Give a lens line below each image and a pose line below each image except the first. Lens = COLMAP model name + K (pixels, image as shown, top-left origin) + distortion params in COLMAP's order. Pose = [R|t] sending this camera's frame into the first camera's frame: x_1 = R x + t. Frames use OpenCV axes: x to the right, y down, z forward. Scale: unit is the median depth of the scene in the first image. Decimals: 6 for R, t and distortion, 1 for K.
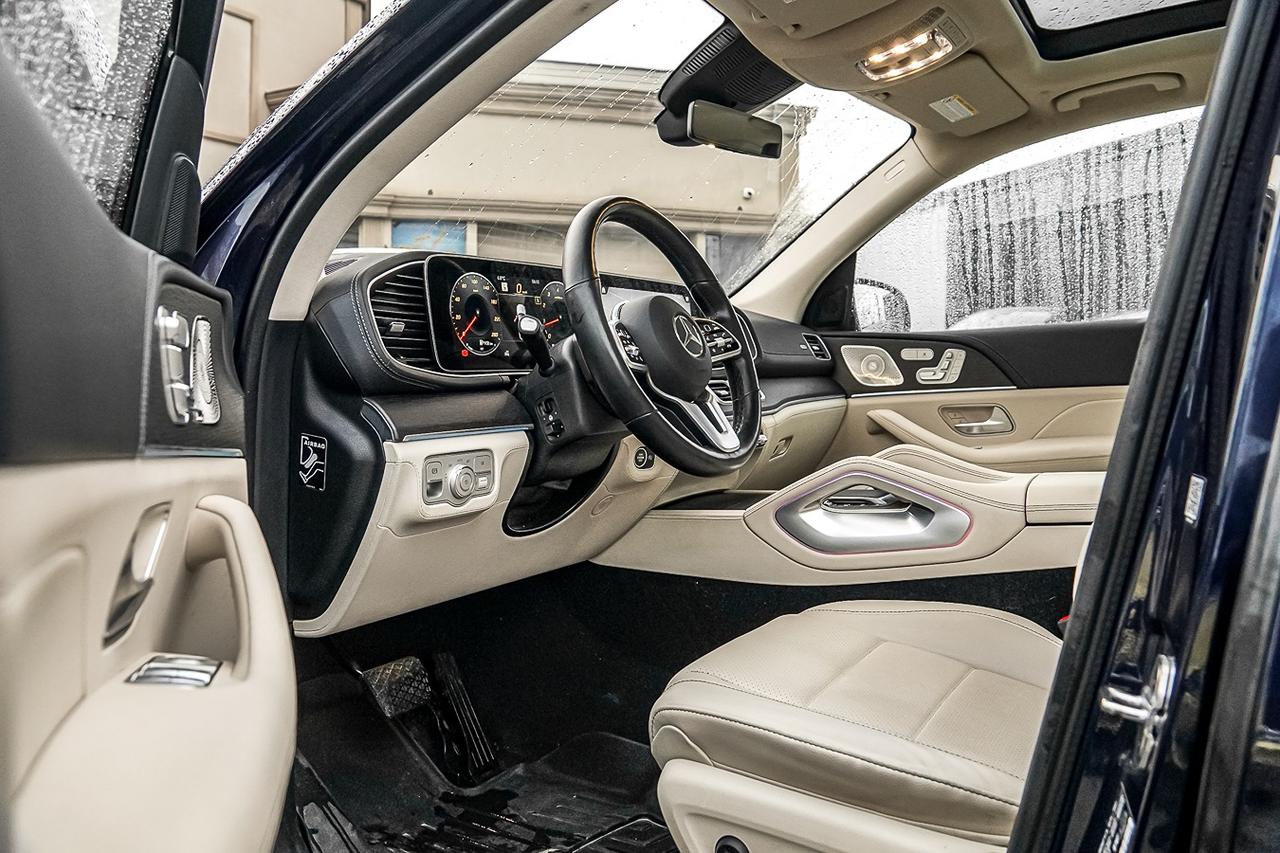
lens RADIAL K [[996.8, 0, 640.0], [0, 996.8, 426.5], [0, 0, 1]] dist [-0.169410, 0.155121]
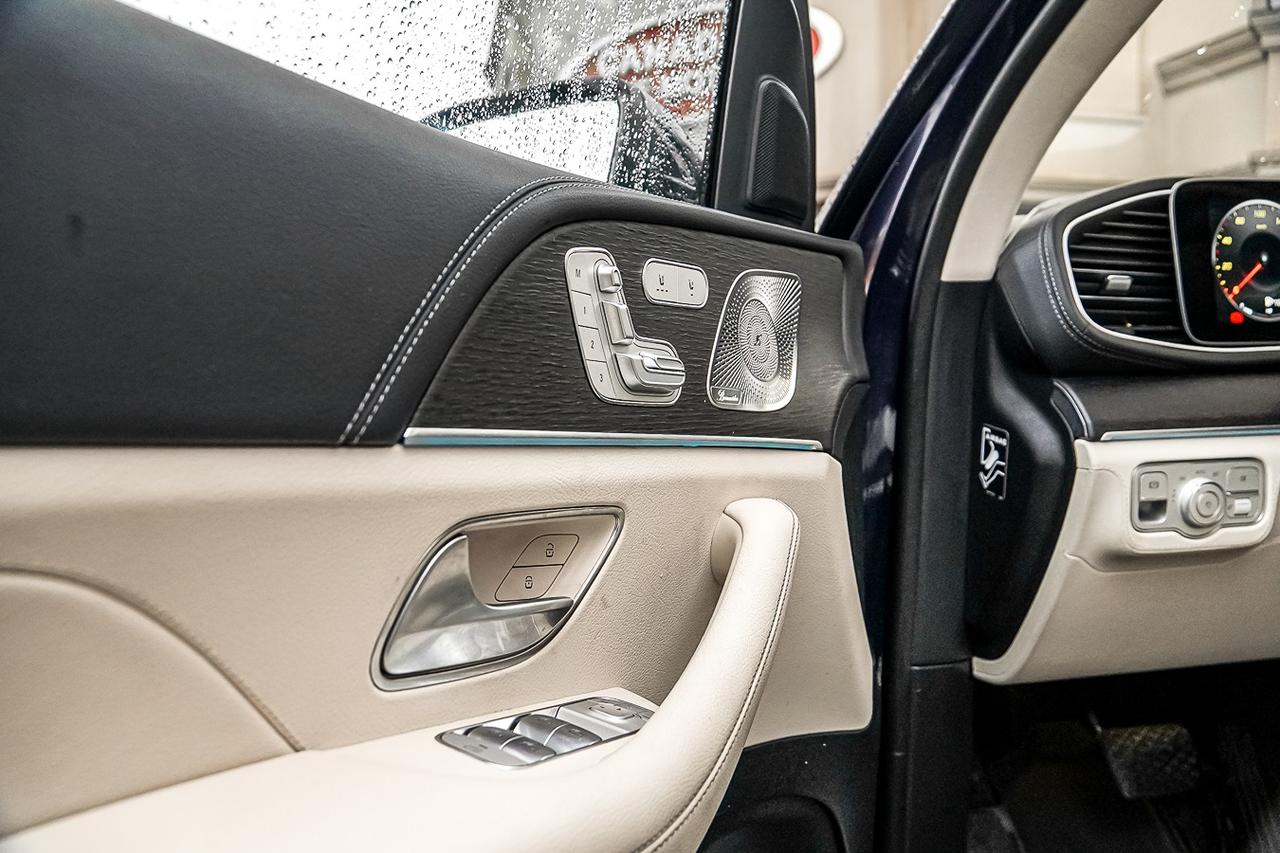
lens RADIAL K [[996.8, 0, 640.0], [0, 996.8, 426.5], [0, 0, 1]] dist [-0.169410, 0.155121]
pose [[0.647832, 0.037176, -0.760875, 0.070537], [-0.029473, 0.999284, 0.023730, -0.001691], [0.761213, 0.007052, 0.648464, 0.277915]]
